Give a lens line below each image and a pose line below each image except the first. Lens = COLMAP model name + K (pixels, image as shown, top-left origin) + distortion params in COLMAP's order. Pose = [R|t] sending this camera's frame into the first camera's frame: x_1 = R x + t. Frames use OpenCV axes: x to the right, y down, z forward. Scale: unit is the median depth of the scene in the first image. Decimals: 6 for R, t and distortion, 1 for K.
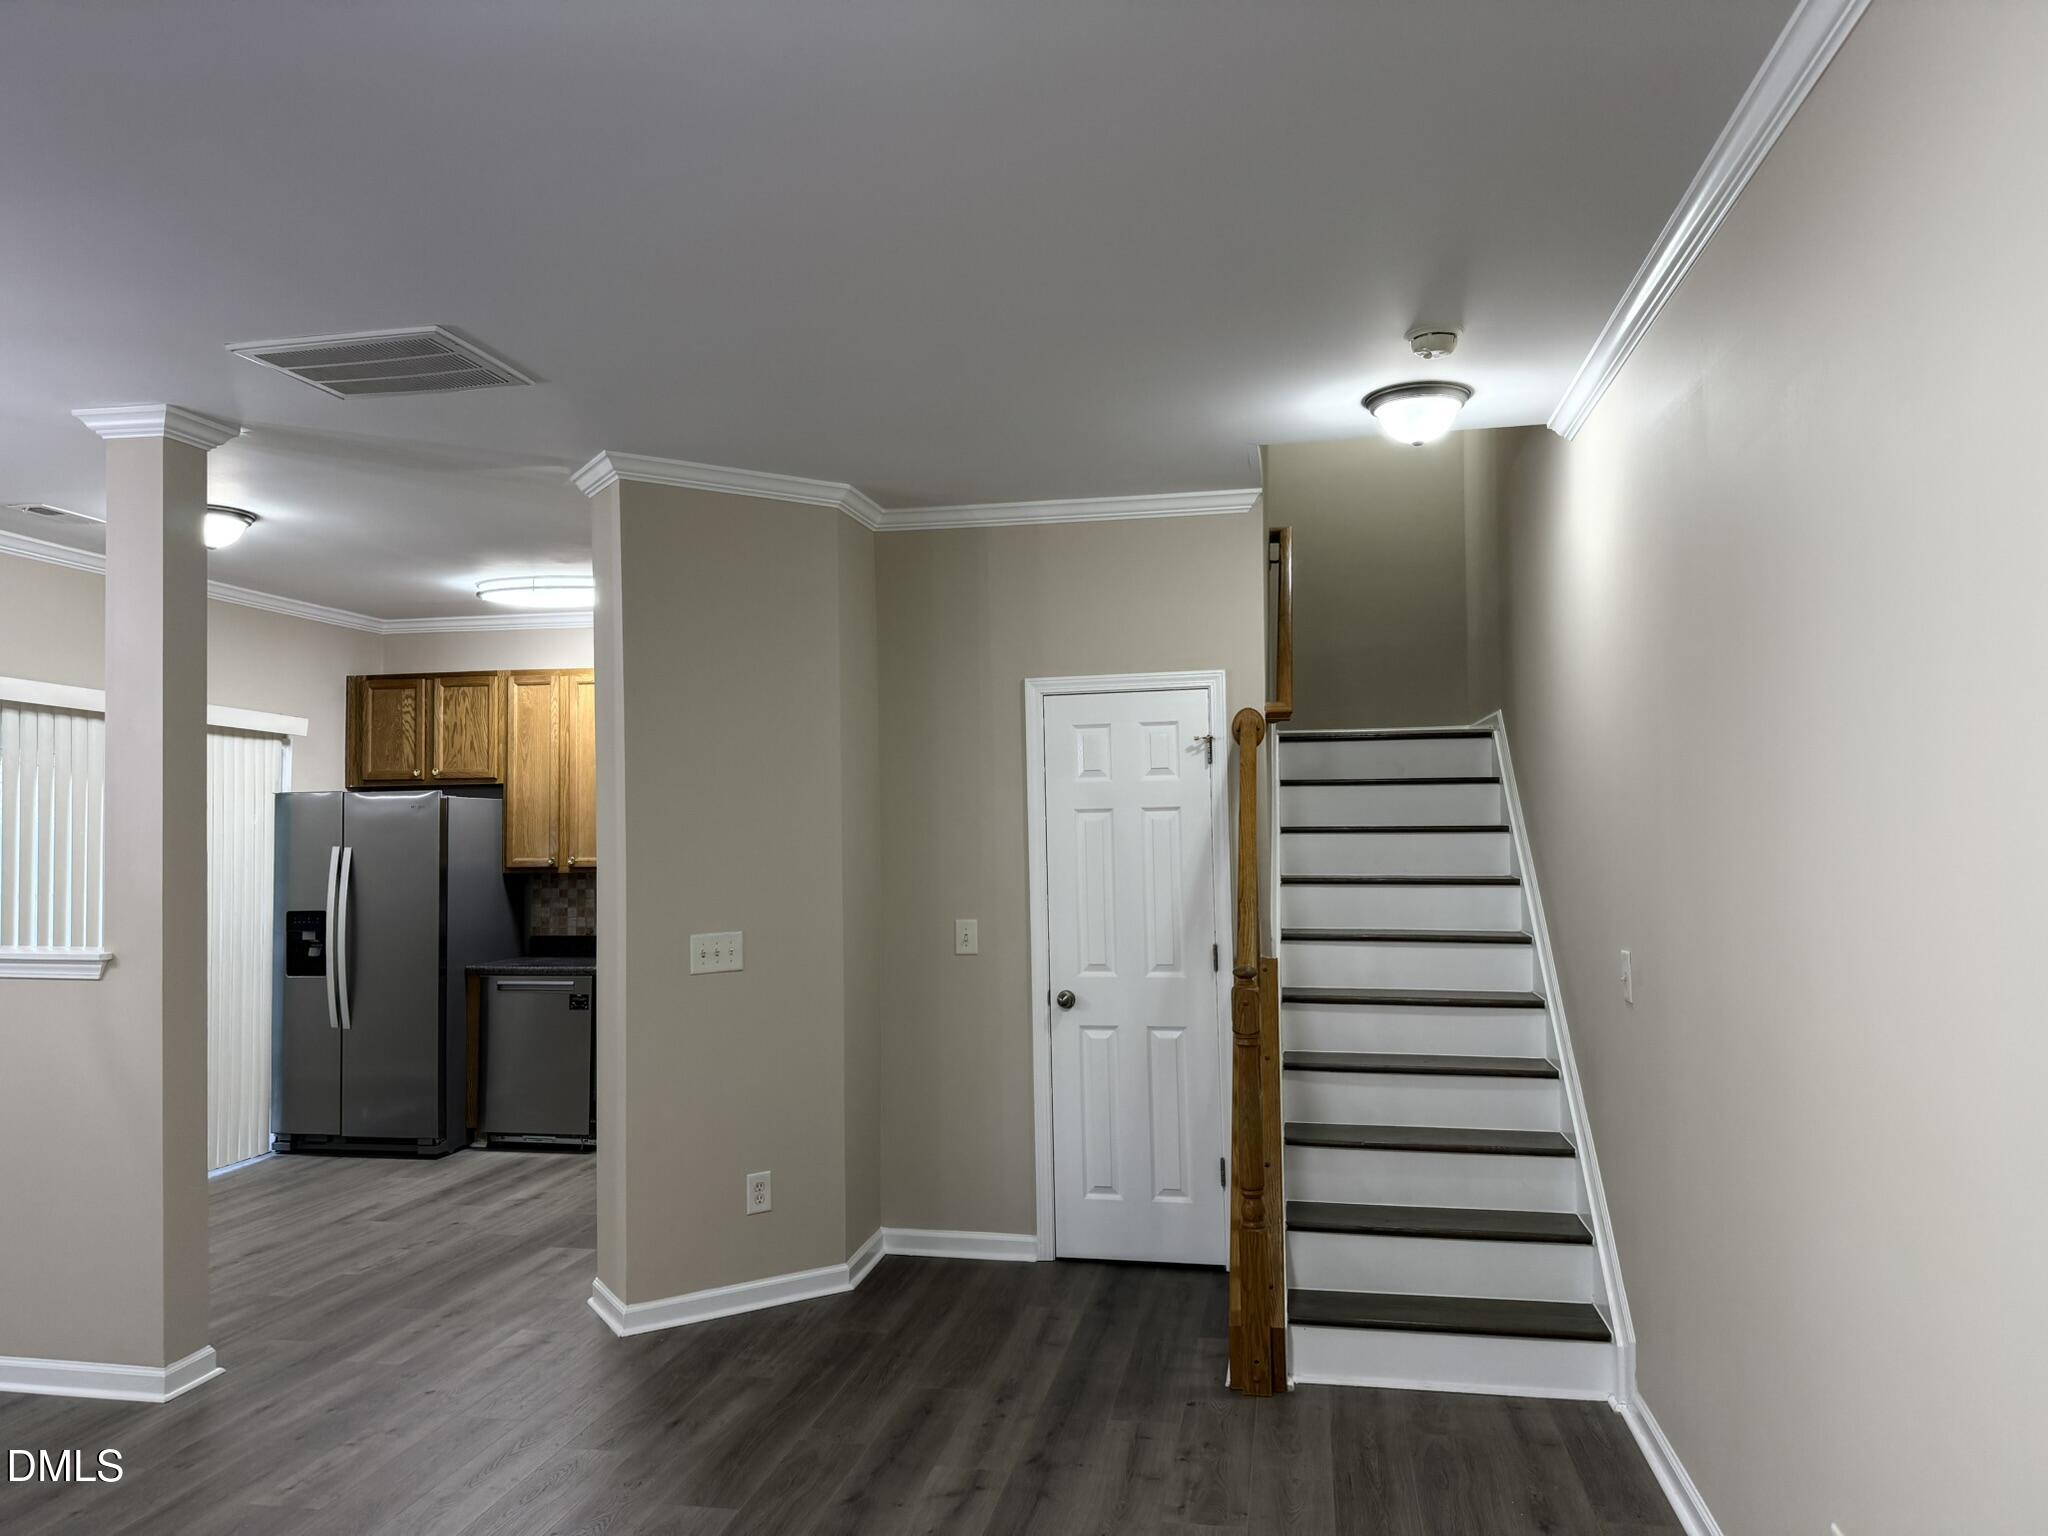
lens RADIAL K [[1589.1, 0, 914.2], [0, 1589.1, 767.9], [0, 0, 1]] dist [0.112171, -0.196895]
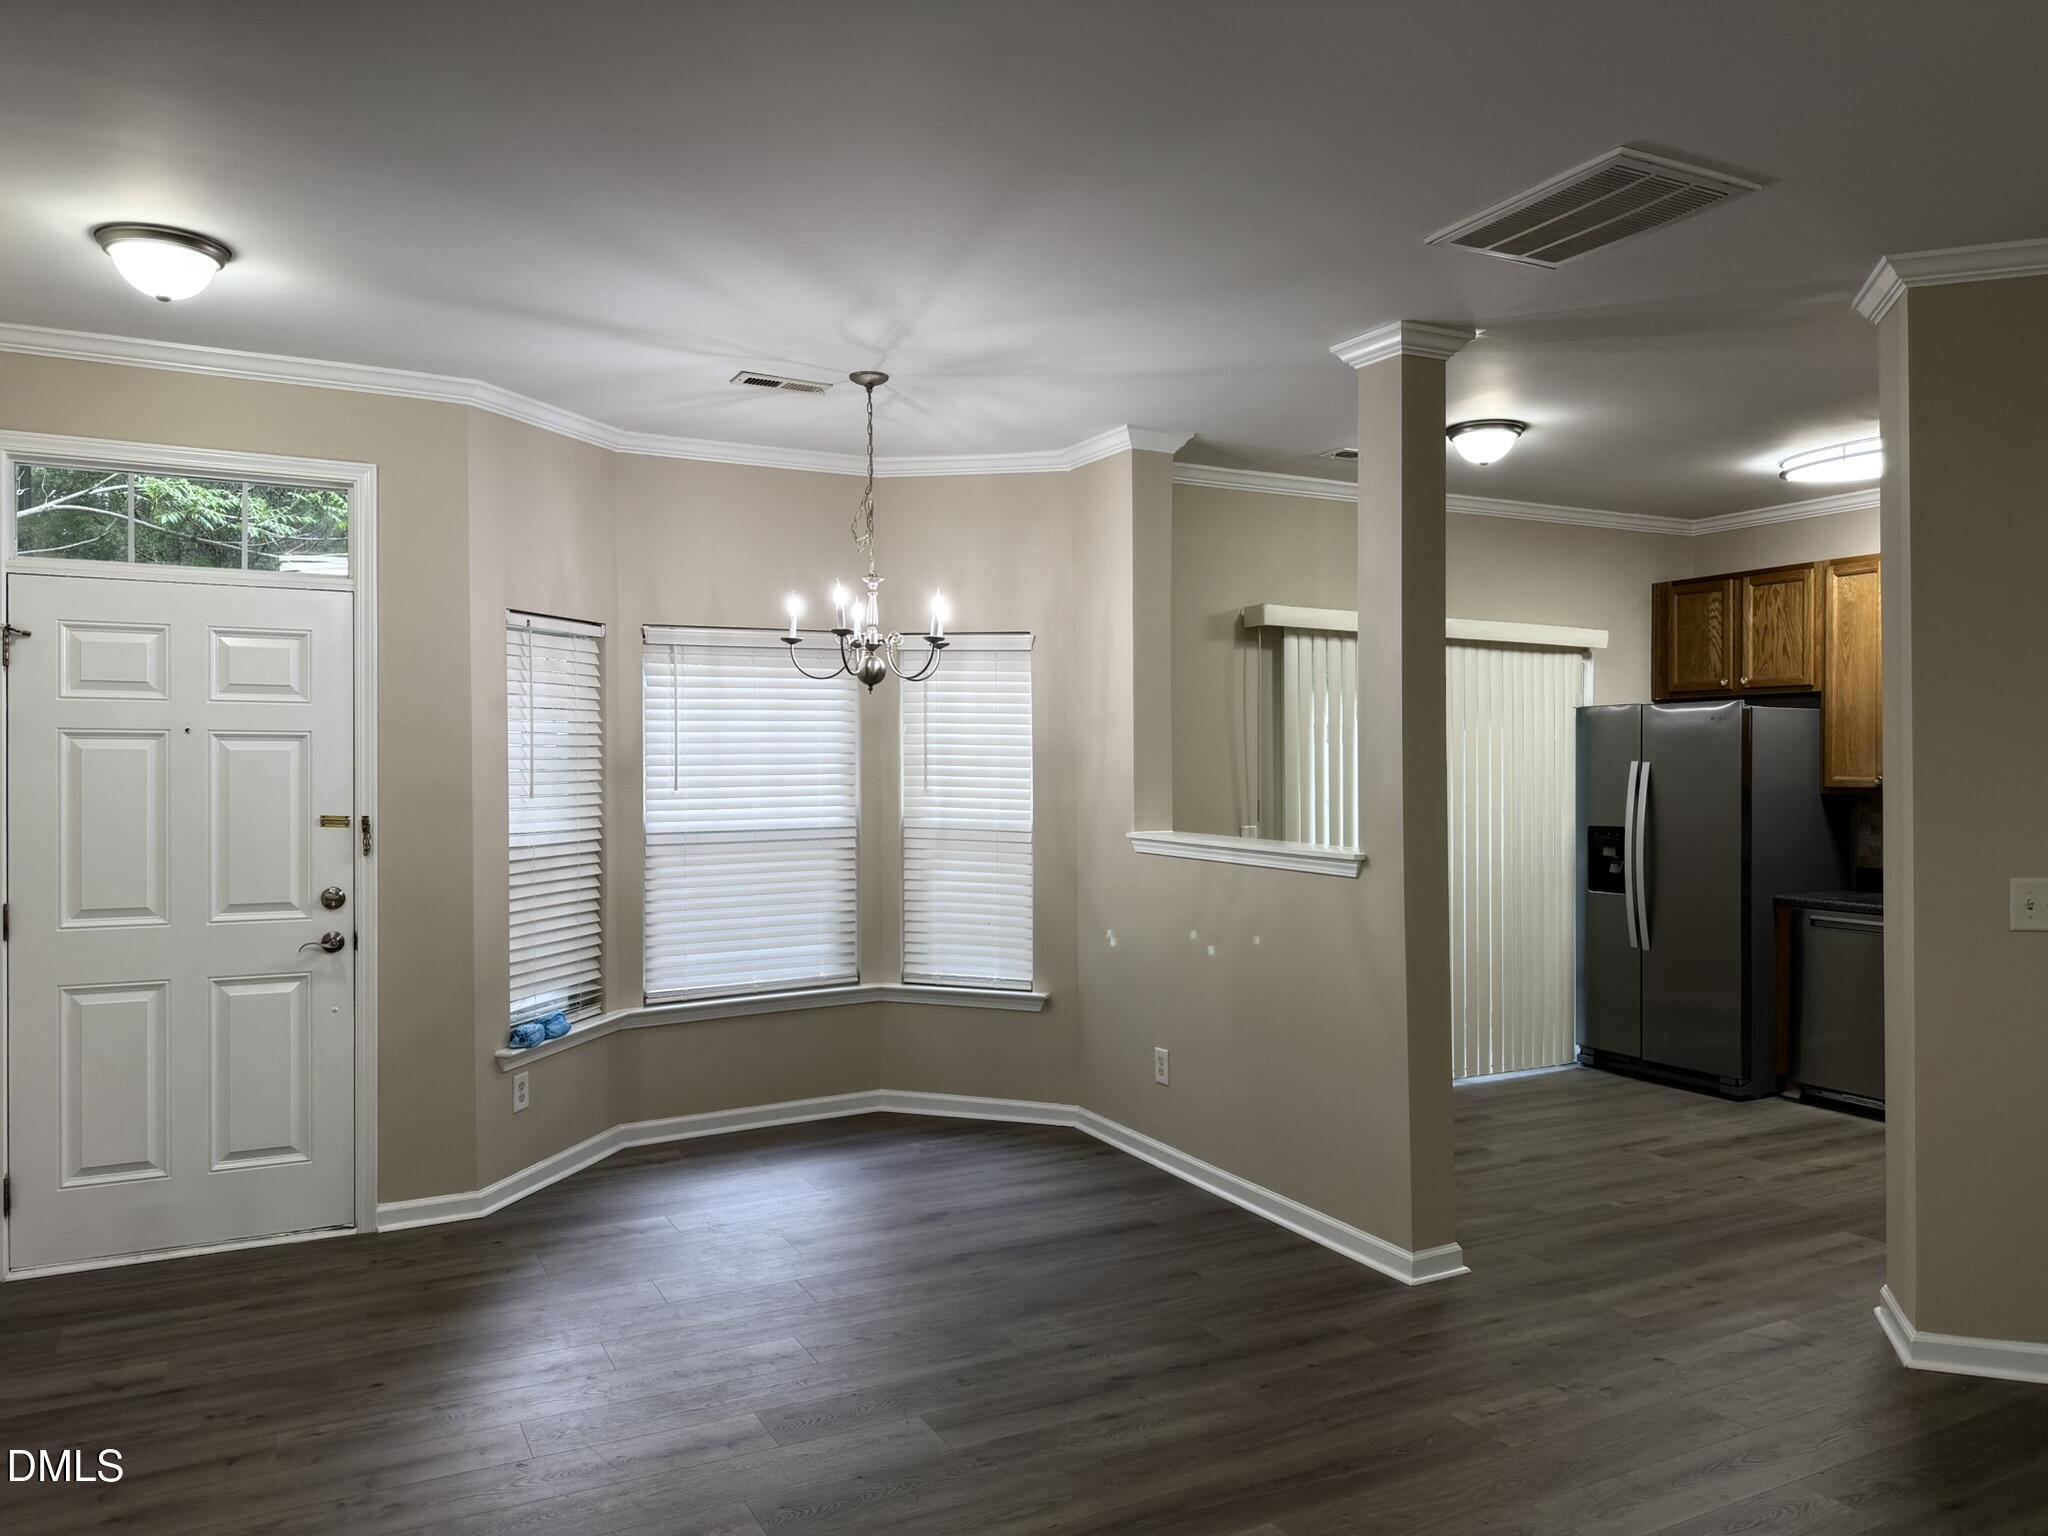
lens RADIAL K [[1417.2, 0, 1024.0], [0, 1417.2, 768.0], [0, 0, 1]] dist [-0.000314, -0.010808]
pose [[0.647891, 0.010134, -0.761666, 0.064235], [0.023069, 0.999192, 0.032917, 0.021096], [0.761384, -0.038897, 0.647133, 0.215630]]
